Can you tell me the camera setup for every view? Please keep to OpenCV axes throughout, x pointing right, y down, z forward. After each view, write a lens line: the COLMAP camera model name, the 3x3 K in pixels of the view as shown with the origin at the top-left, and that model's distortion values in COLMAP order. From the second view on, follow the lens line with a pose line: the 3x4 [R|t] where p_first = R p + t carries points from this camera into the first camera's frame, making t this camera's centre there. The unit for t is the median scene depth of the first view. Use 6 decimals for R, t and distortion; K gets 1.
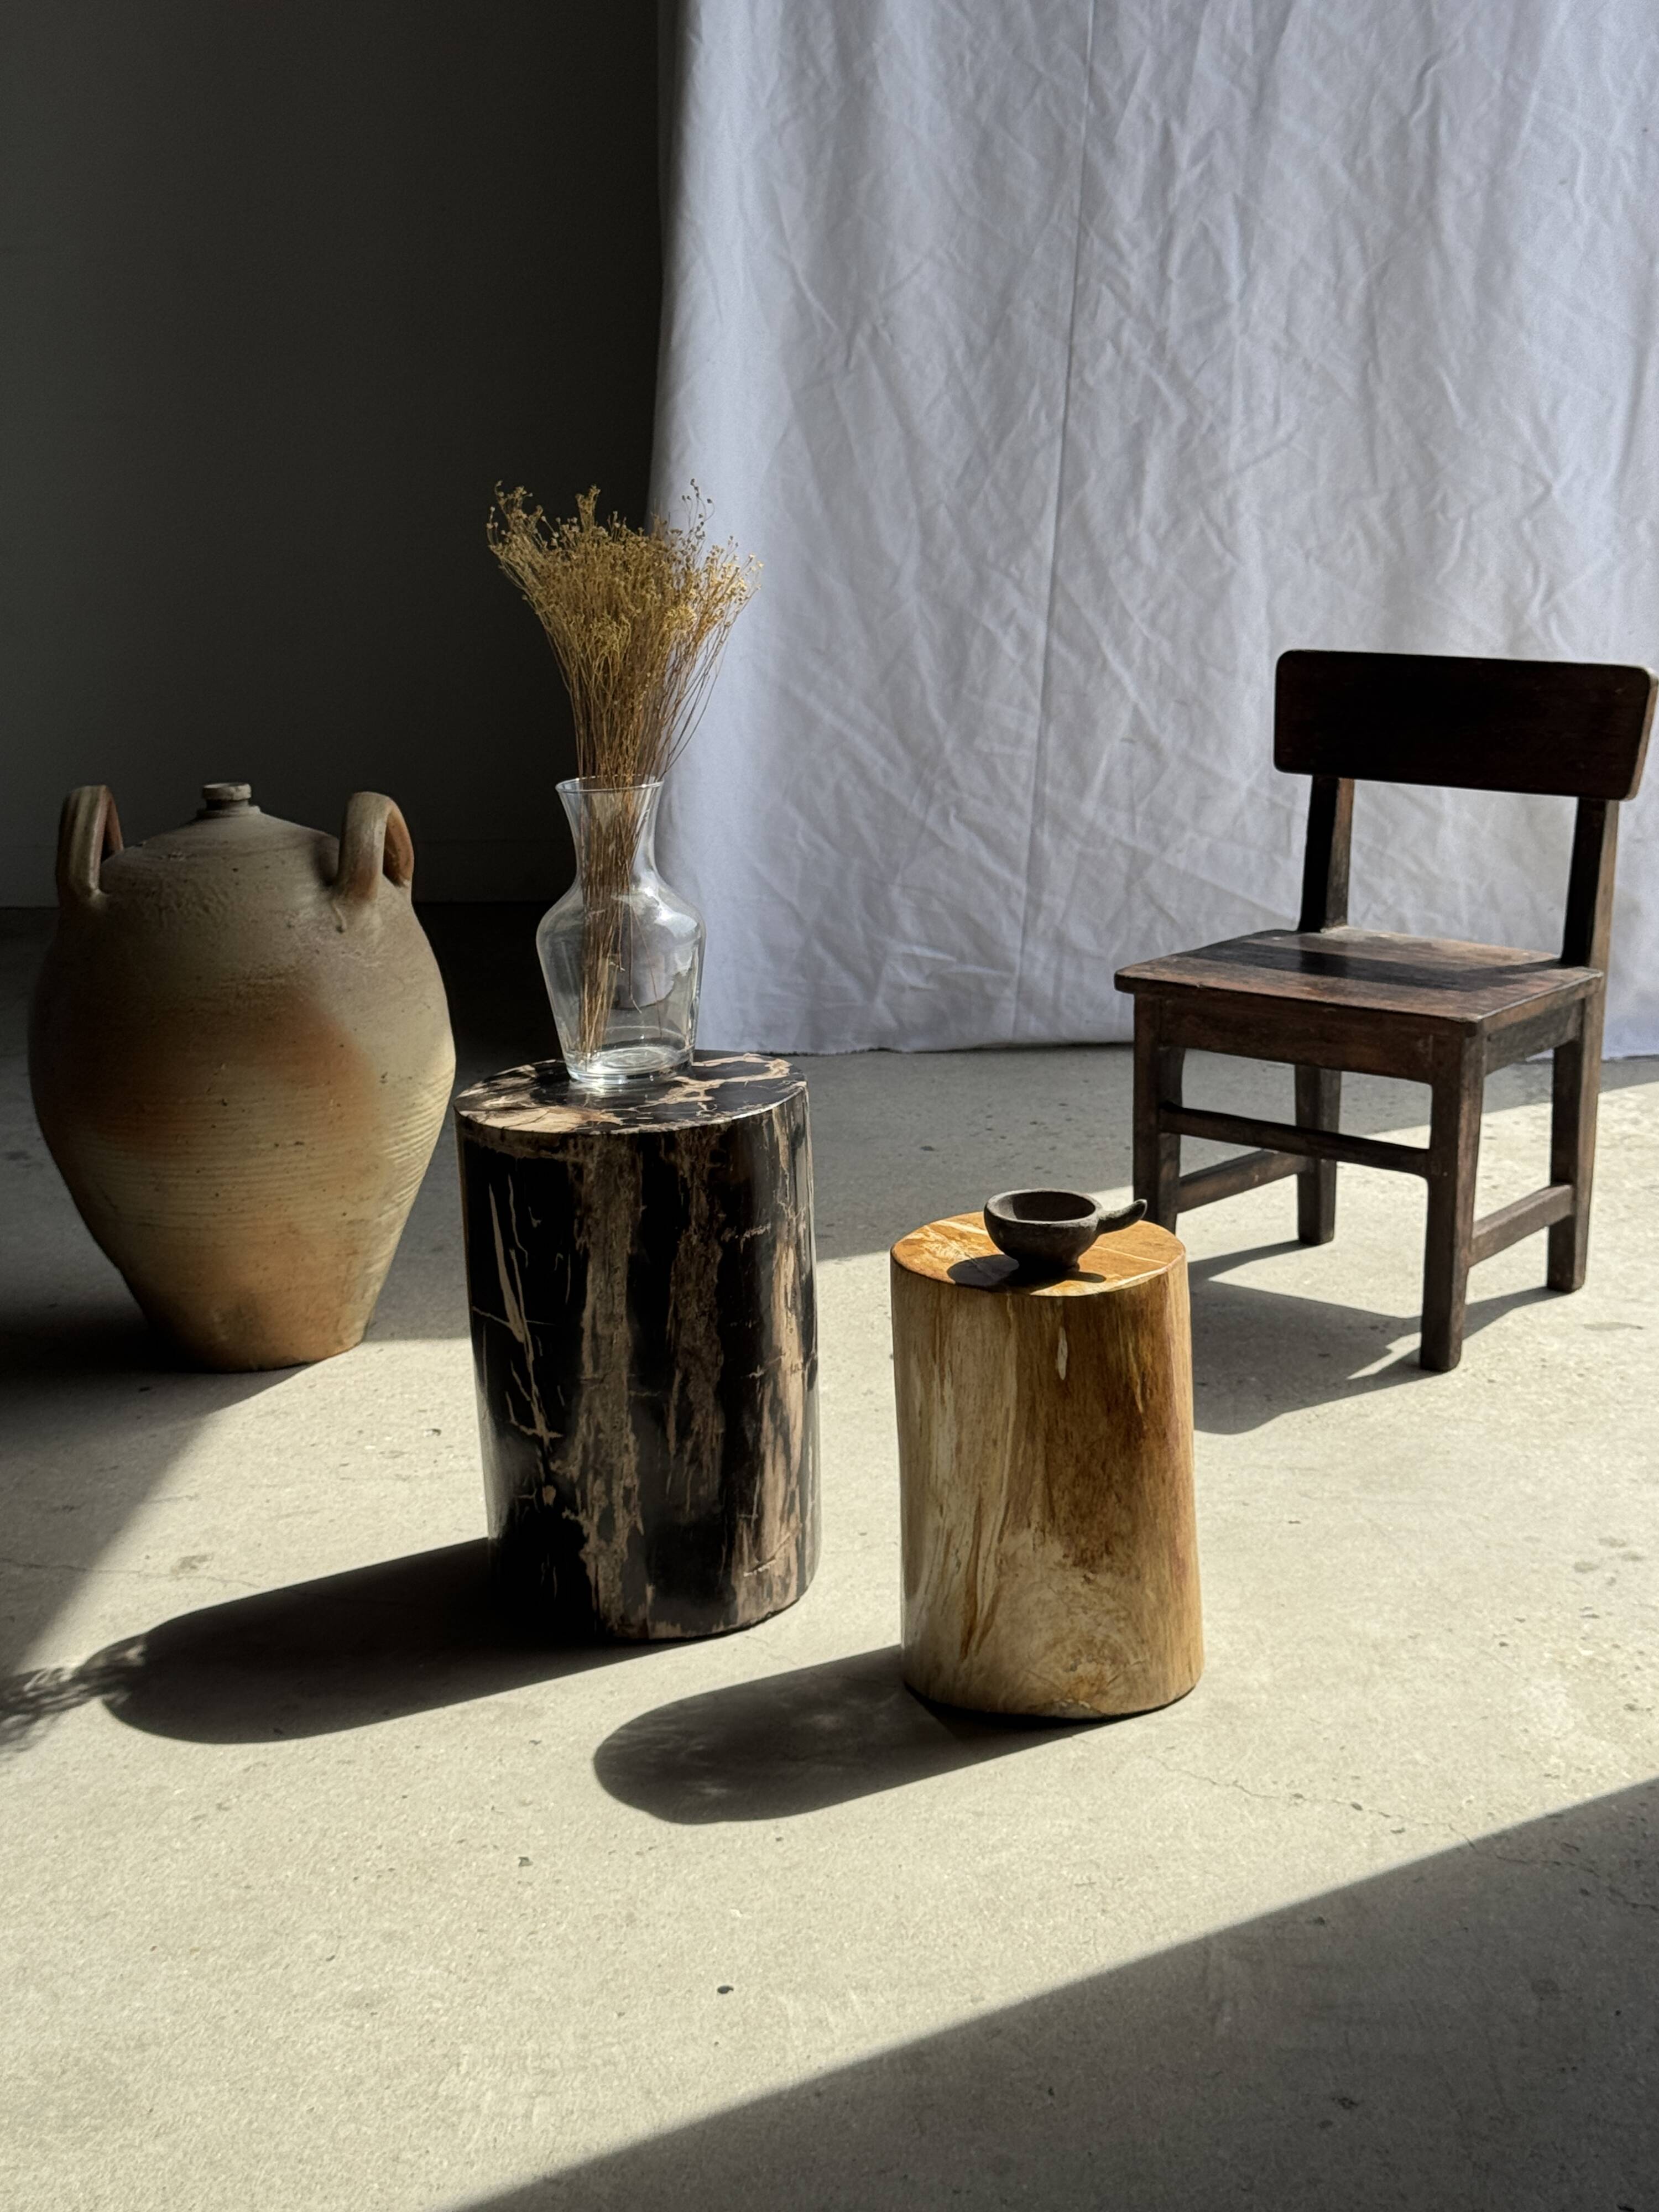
lens RADIAL K [[3229.0, 0, 854.6], [0, 3229.0, 1169.2], [0, 0, 1]] dist [0.118277, 0.000000]
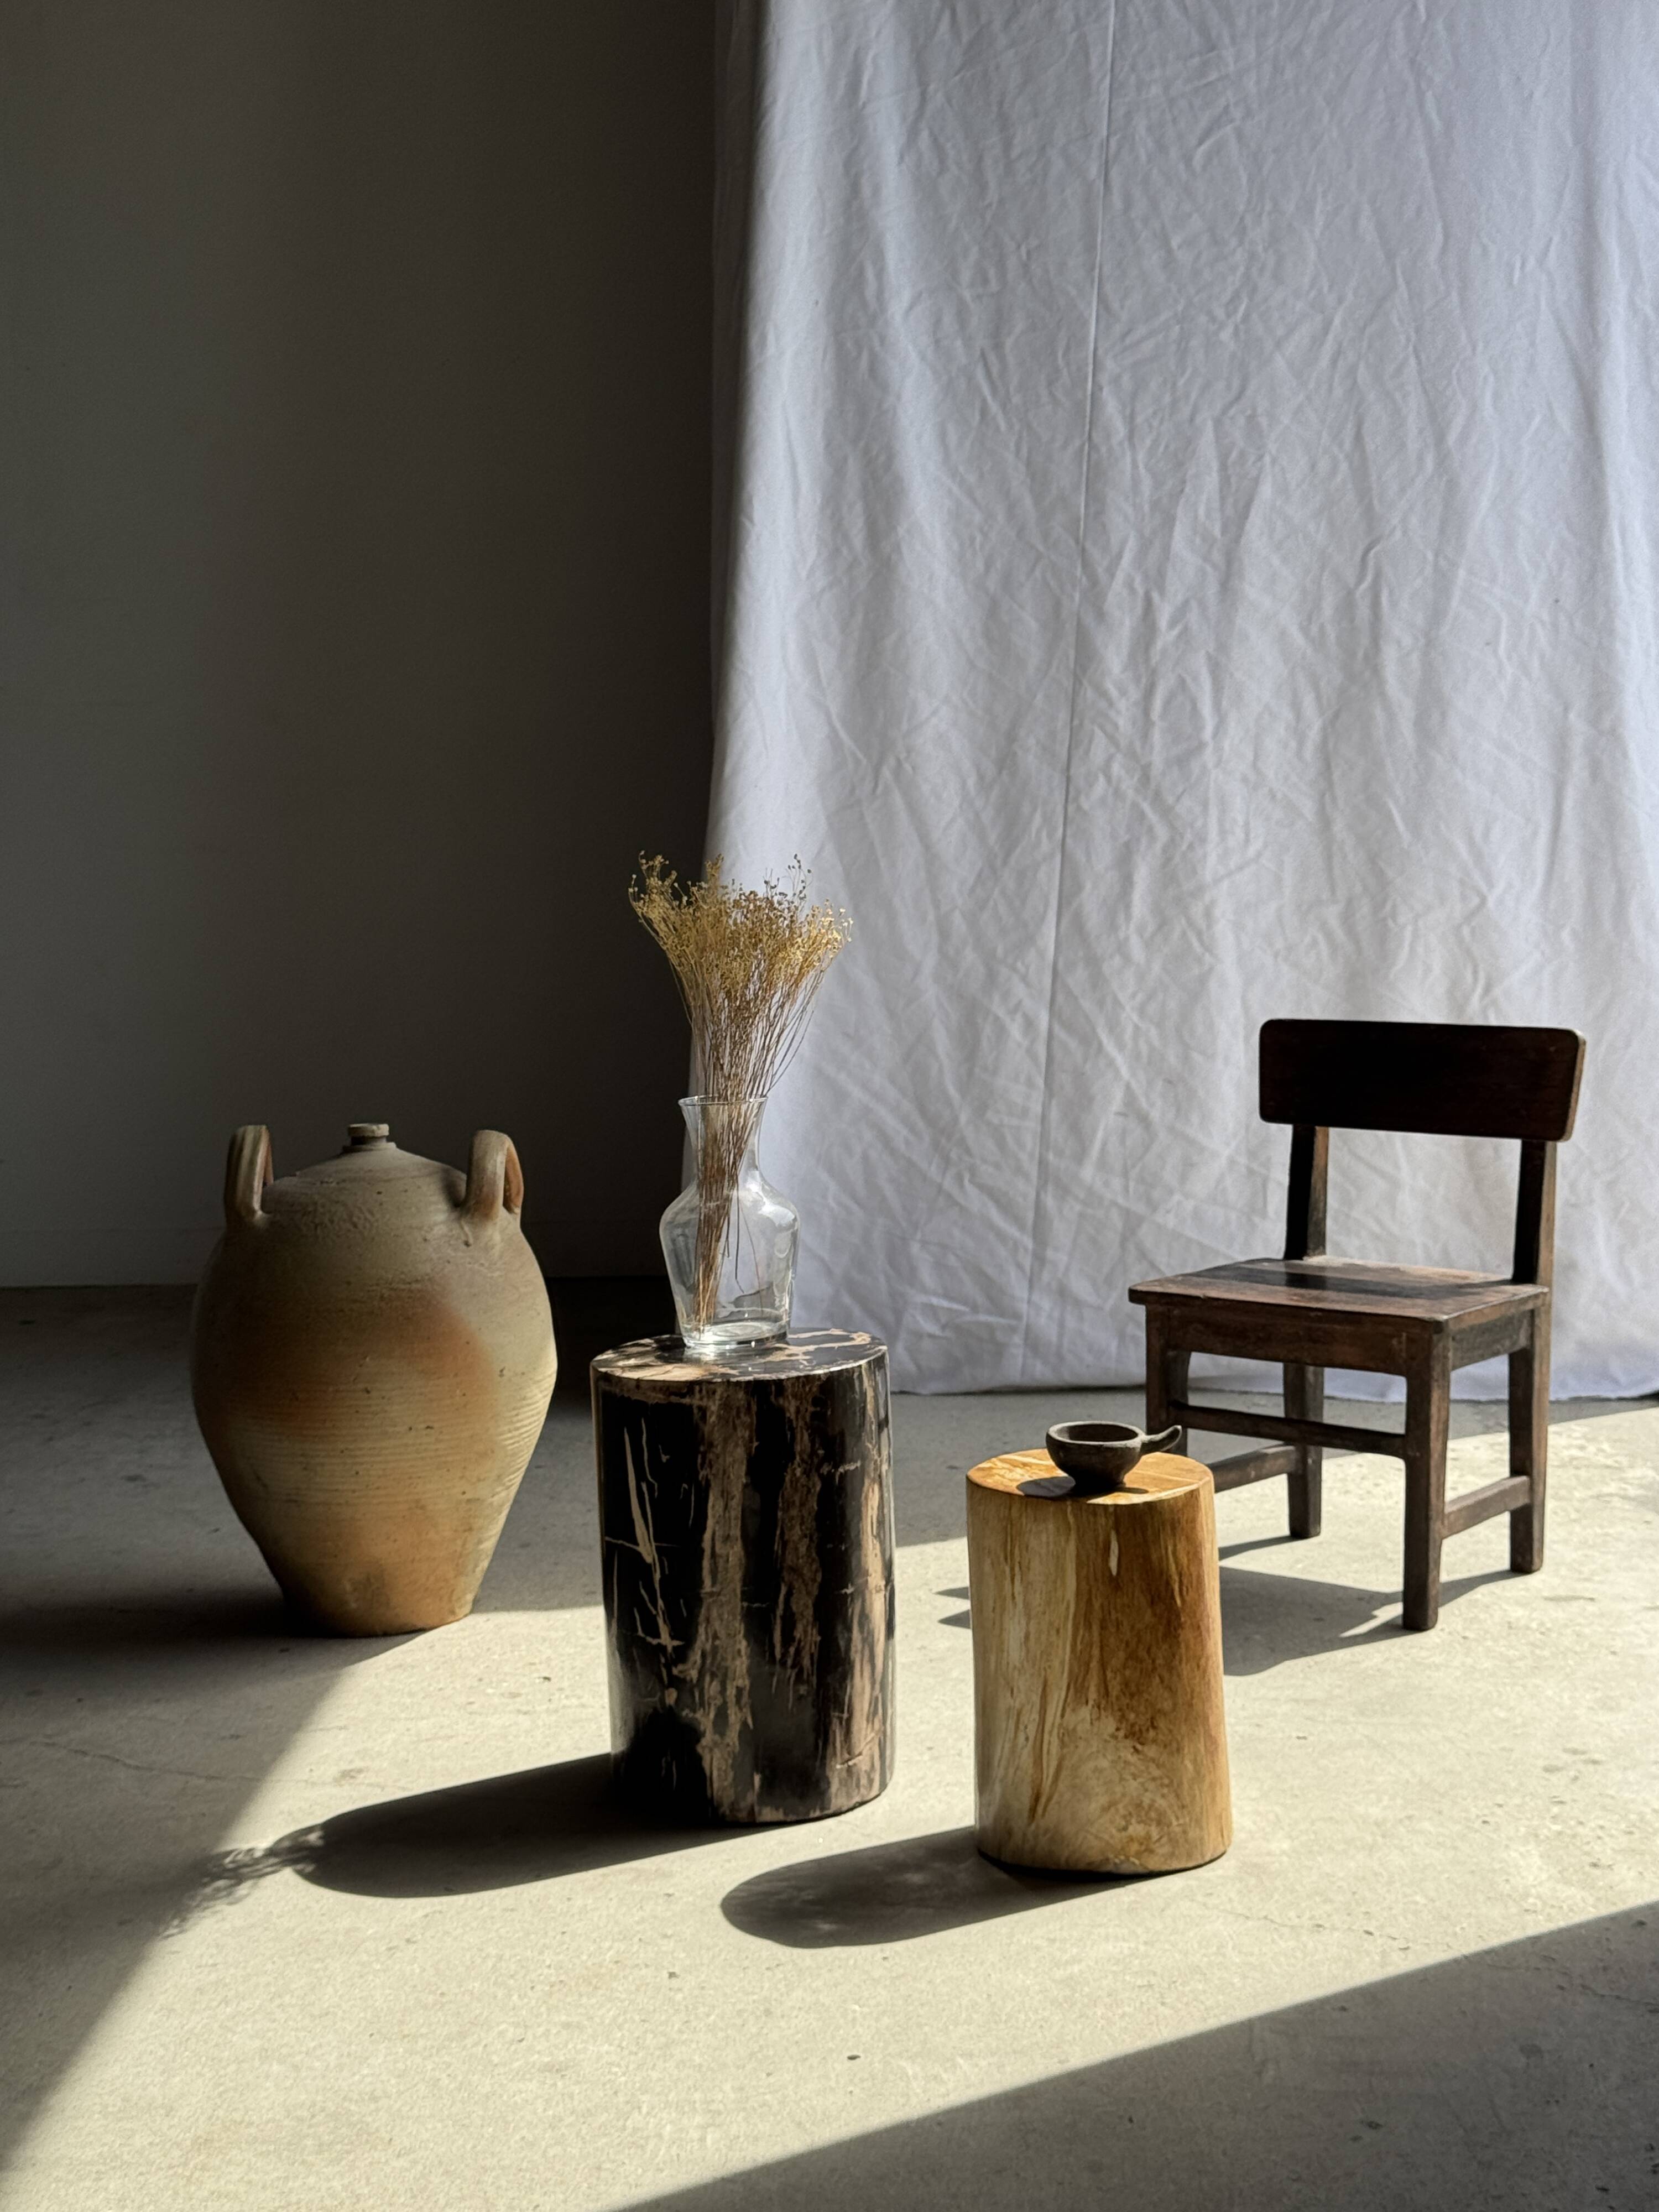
lens RADIAL K [[3229.0, 0, 865.4], [0, 3229.0, 1145.2], [0, 0, 1]] dist [0.118277, 0.000000]
pose [[0.999801, 0.000494, 0.019964, -0.047417], [0.002449, 0.989112, -0.147147, 0.075981], [-0.019820, 0.147166, 0.988913, -0.192877]]
